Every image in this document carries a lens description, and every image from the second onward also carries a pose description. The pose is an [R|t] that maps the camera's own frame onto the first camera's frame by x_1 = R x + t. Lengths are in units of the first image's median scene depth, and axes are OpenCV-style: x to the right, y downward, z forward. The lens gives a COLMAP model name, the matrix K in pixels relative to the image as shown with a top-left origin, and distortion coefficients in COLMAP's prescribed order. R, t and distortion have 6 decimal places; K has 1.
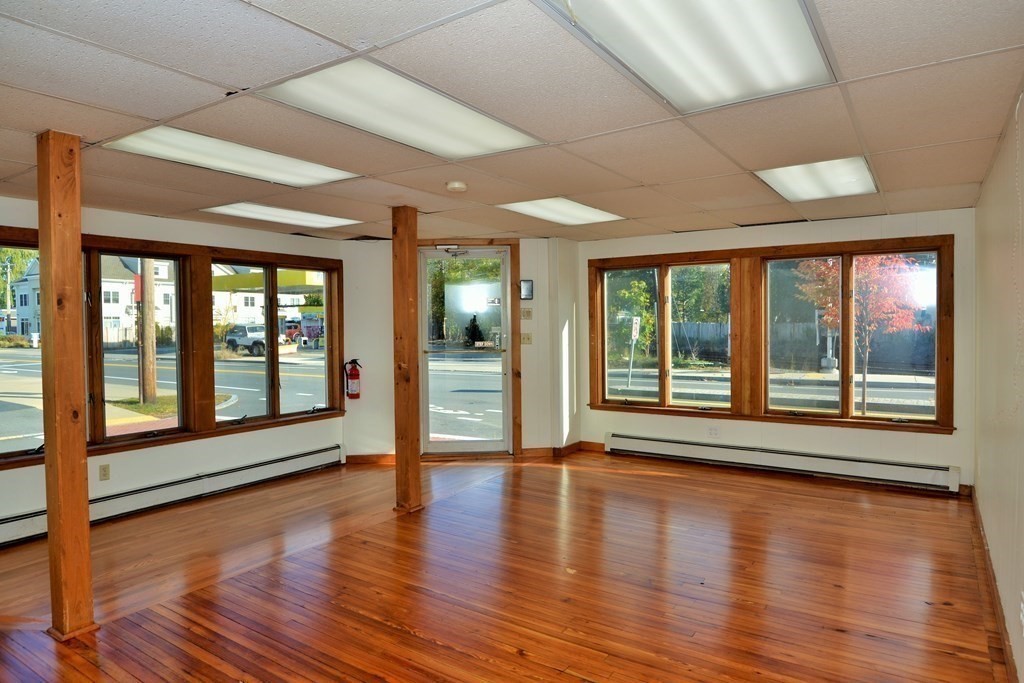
lens RADIAL K [[652.0, 0, 494.2], [0, 652.0, 333.2], [0, 0, 1]] dist [-0.017976, -0.002695]
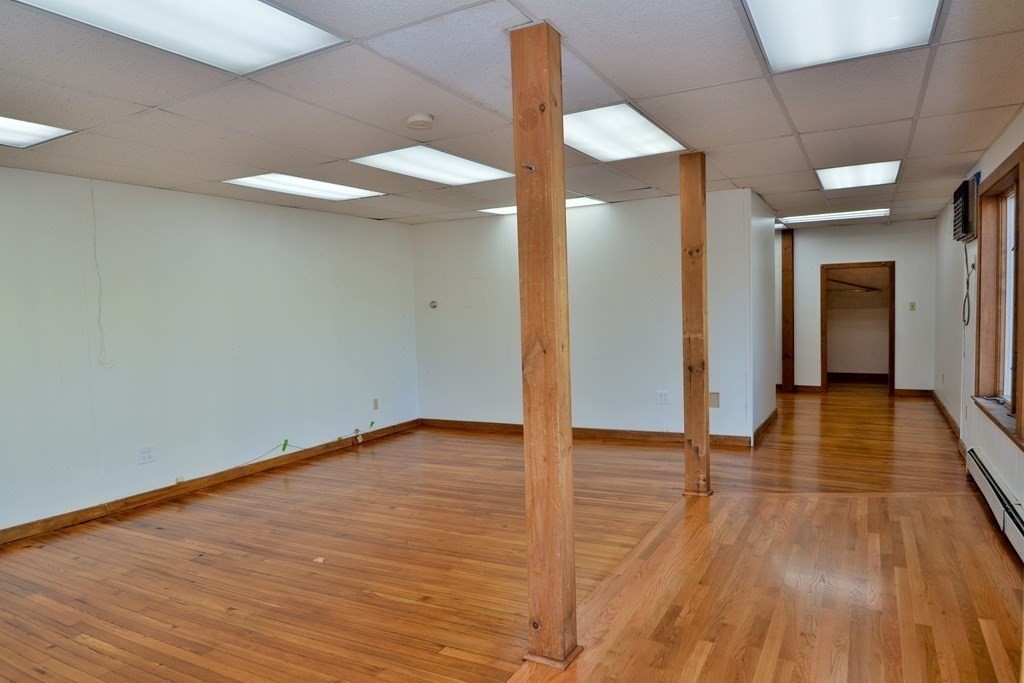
lens RADIAL K [[652.0, 0, 496.0], [0, 652.0, 344.2], [0, 0, 1]] dist [-0.017976, -0.002695]
pose [[-0.996489, 0.041187, -0.072892, -0.059727], [0.035632, 0.996477, 0.075927, -0.001475], [0.075763, 0.073063, -0.994445, 1.403643]]
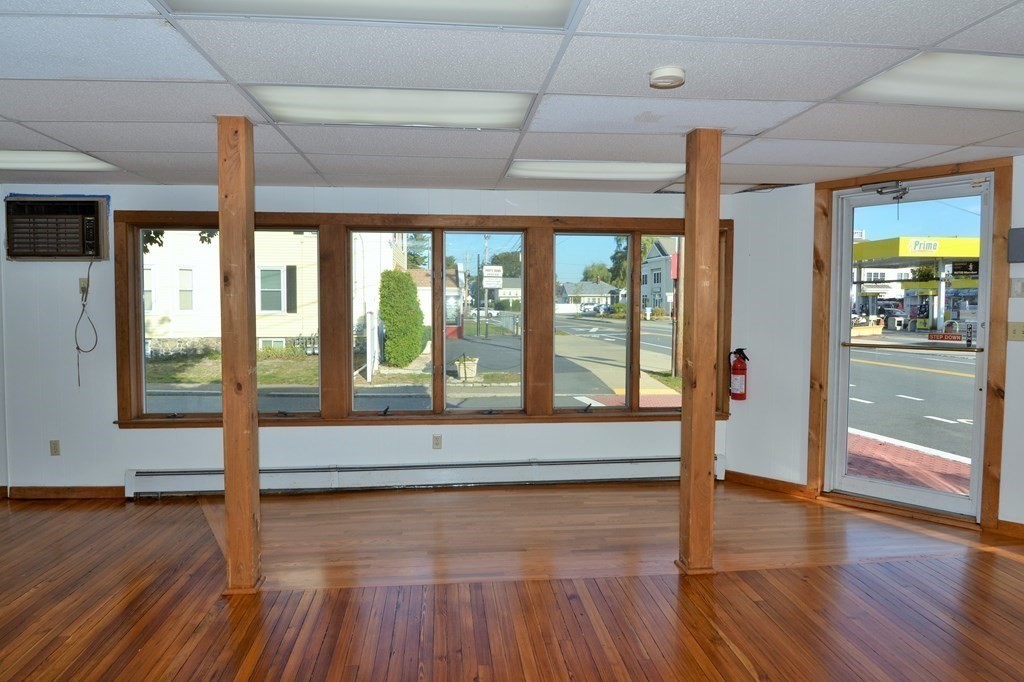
lens RADIAL K [[652.0, 0, 504.6], [0, 652.0, 338.5], [0, 0, 1]] dist [-0.017976, -0.002695]
pose [[0.640068, 0.052393, -0.766530, 0.249086], [-0.018848, 0.998443, 0.052506, -0.008903], [0.768087, -0.019159, 0.640059, 0.381838]]
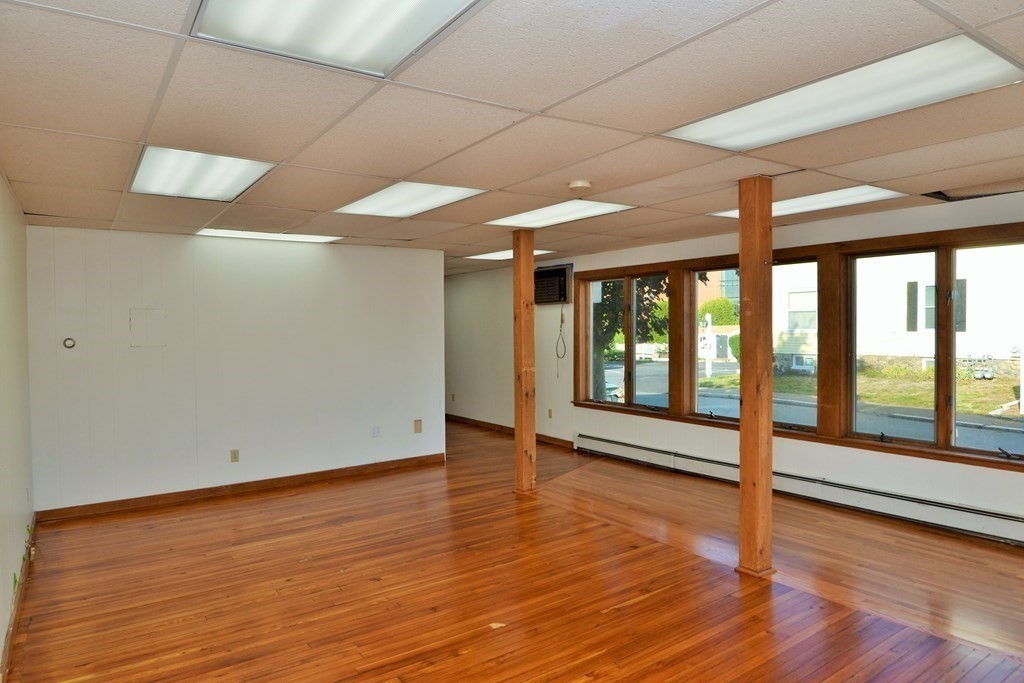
lens RADIAL K [[652.0, 0, 515.1], [0, 652.0, 340.5], [0, 0, 1]] dist [-0.017976, -0.002695]
pose [[-0.367747, 0.029478, -0.929459, 0.643783], [-0.002290, 0.999466, 0.032605, -0.022552], [0.929923, 0.014119, -0.367483, 0.969611]]
